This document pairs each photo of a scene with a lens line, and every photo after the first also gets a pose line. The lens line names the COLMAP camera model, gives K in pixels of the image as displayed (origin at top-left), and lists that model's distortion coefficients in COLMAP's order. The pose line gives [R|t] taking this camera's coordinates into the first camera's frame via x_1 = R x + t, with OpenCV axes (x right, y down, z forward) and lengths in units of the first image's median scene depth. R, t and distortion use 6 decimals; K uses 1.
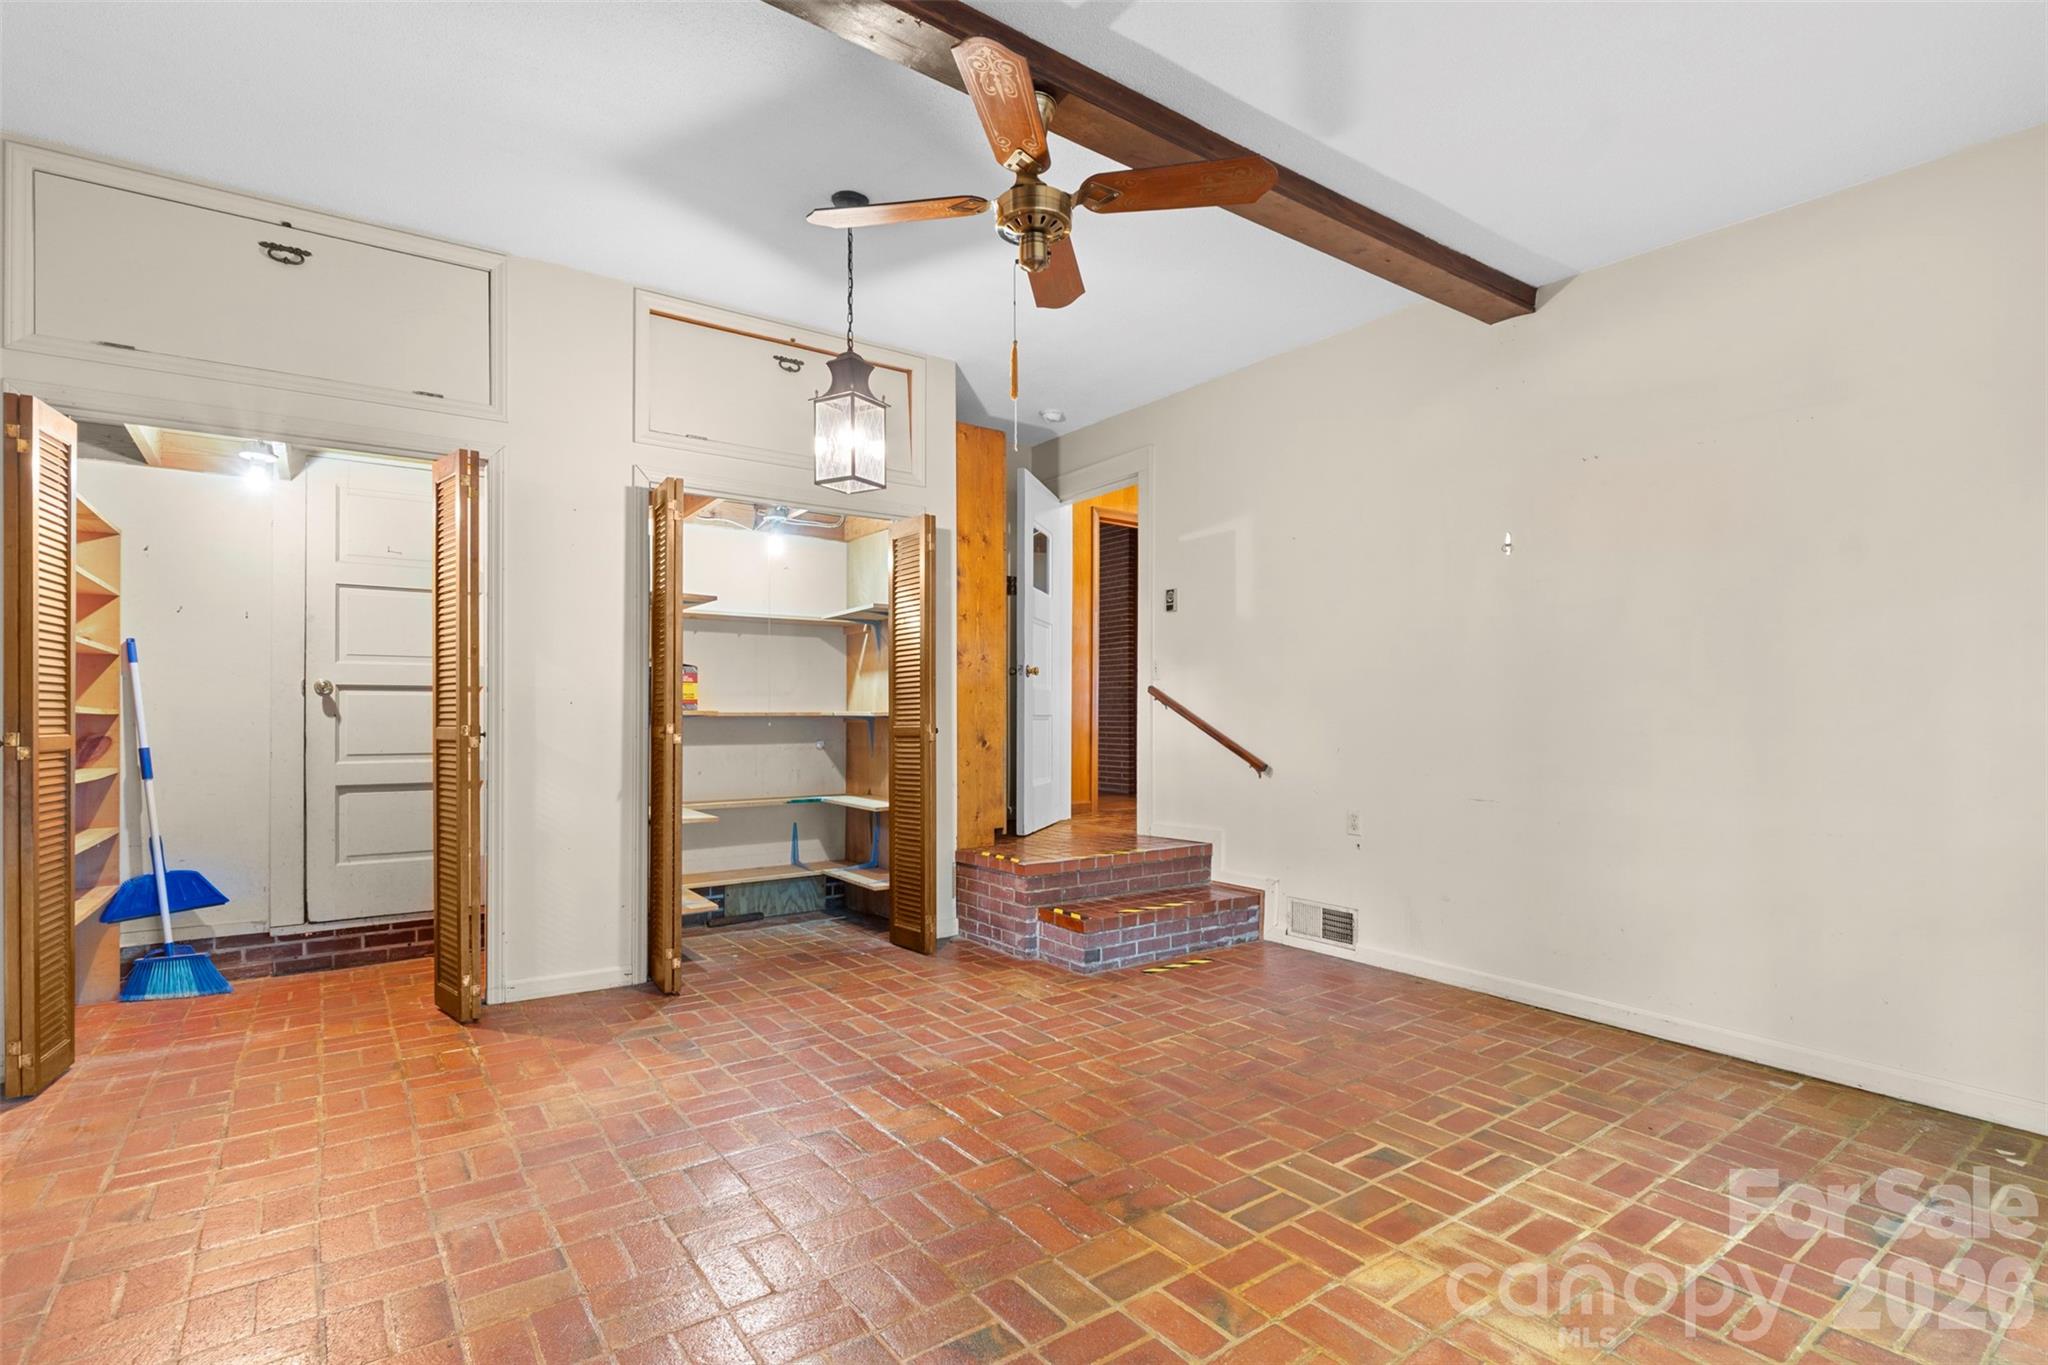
lens RADIAL K [[970.6, 0, 1028.3], [0, 970.6, 711.0], [0, 0, 1]] dist [-0.000610, 0.000107]
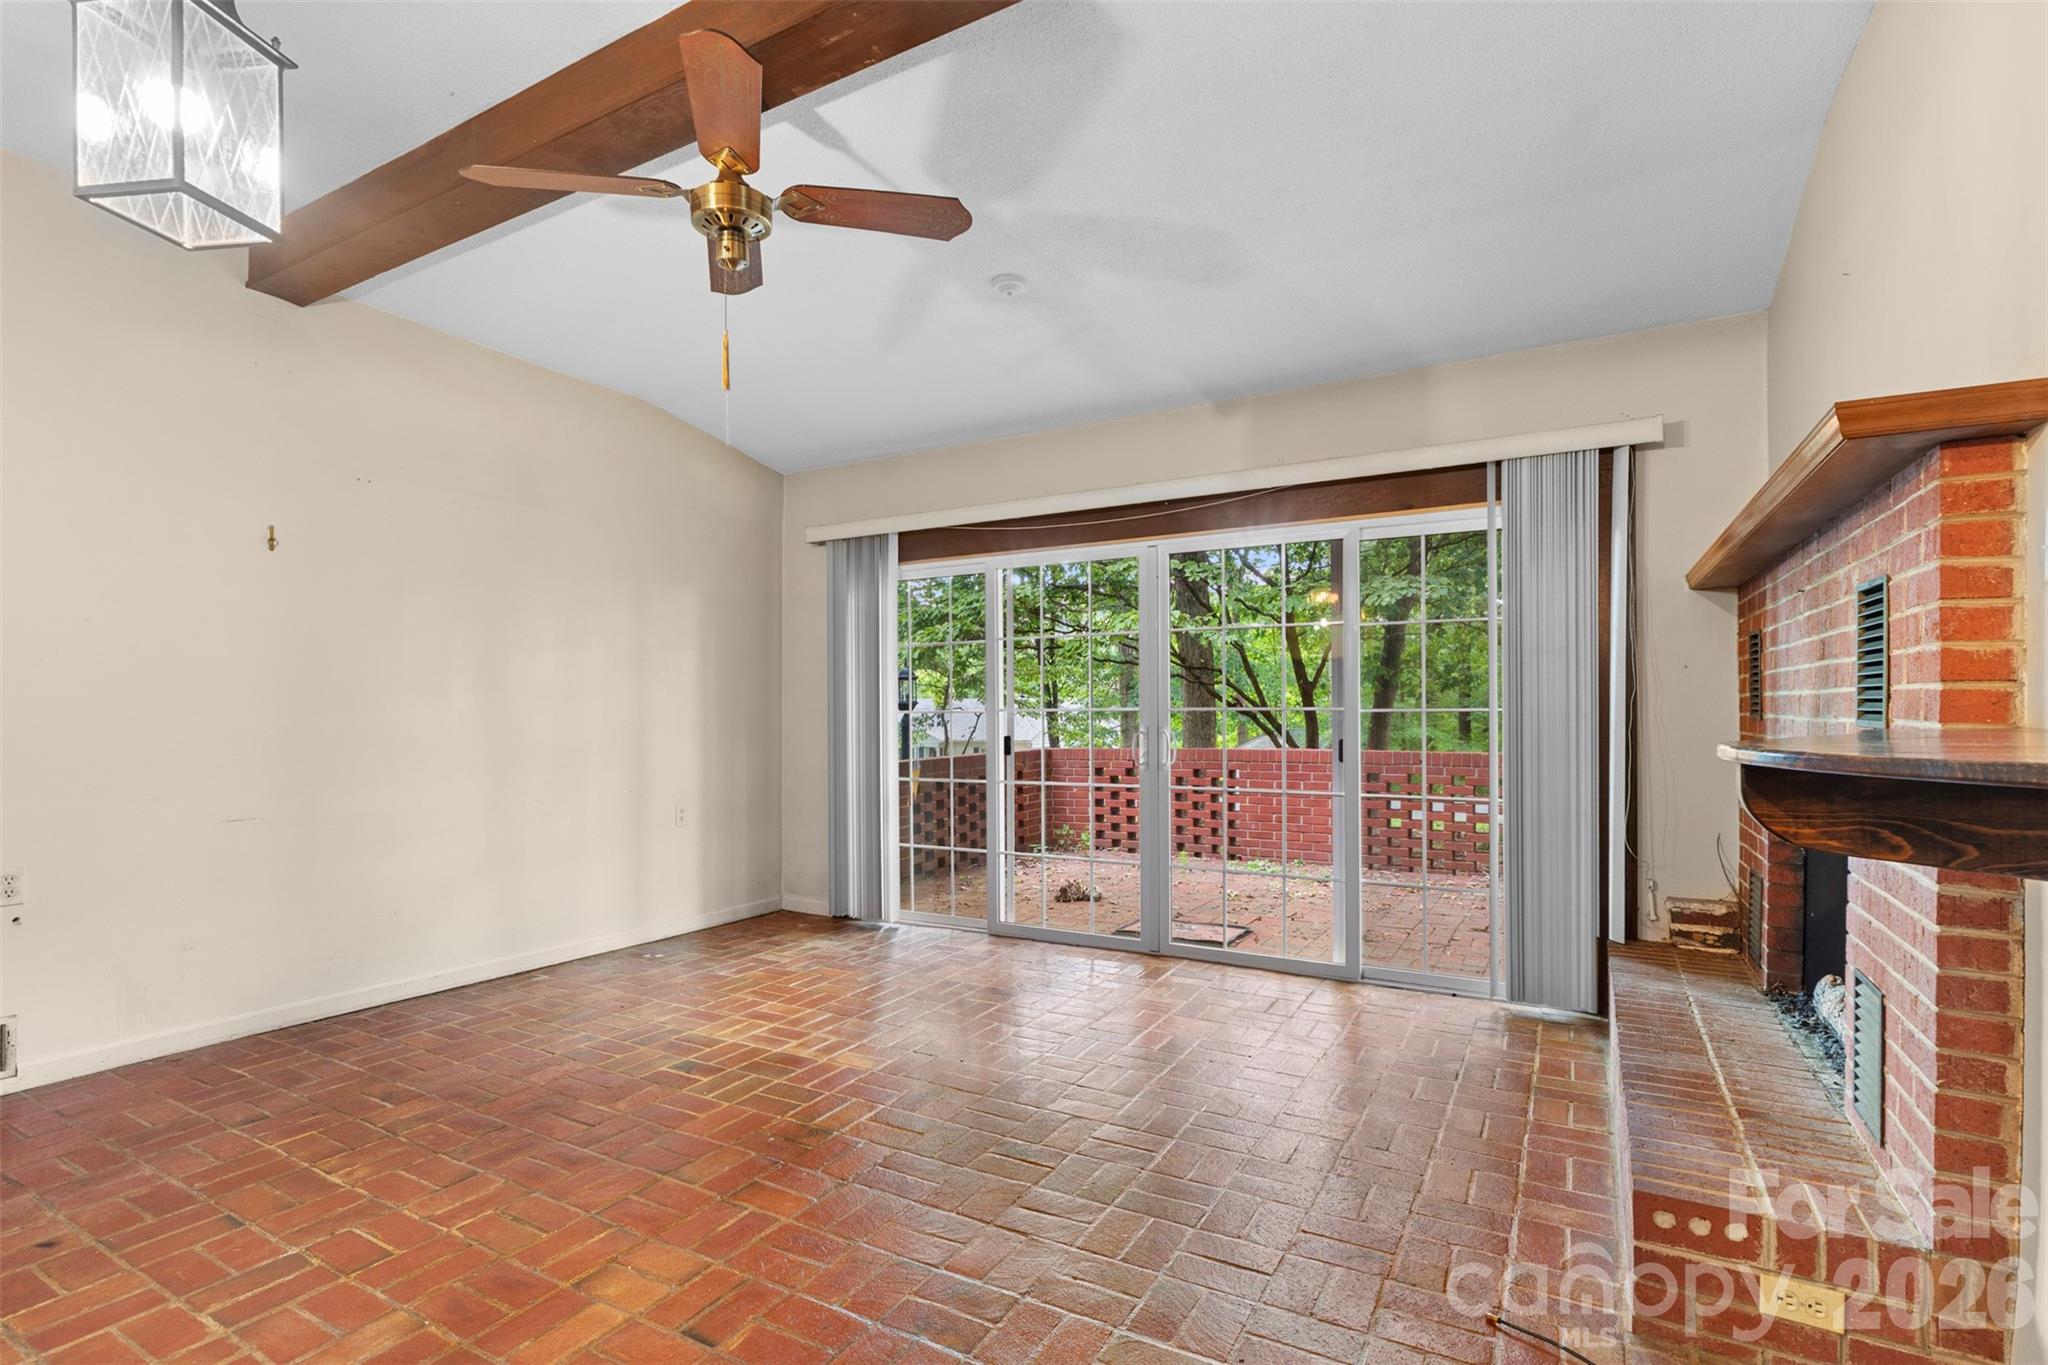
lens RADIAL K [[970.6, 0, 1028.3], [0, 970.6, 711.0], [0, 0, 1]] dist [-0.000610, 0.000107]
pose [[-0.410719, 0.000260, 0.911762, -0.763991], [-0.000073, 1.000000, -0.000318, -0.006929], [-0.911762, -0.000197, -0.410719, 0.866734]]
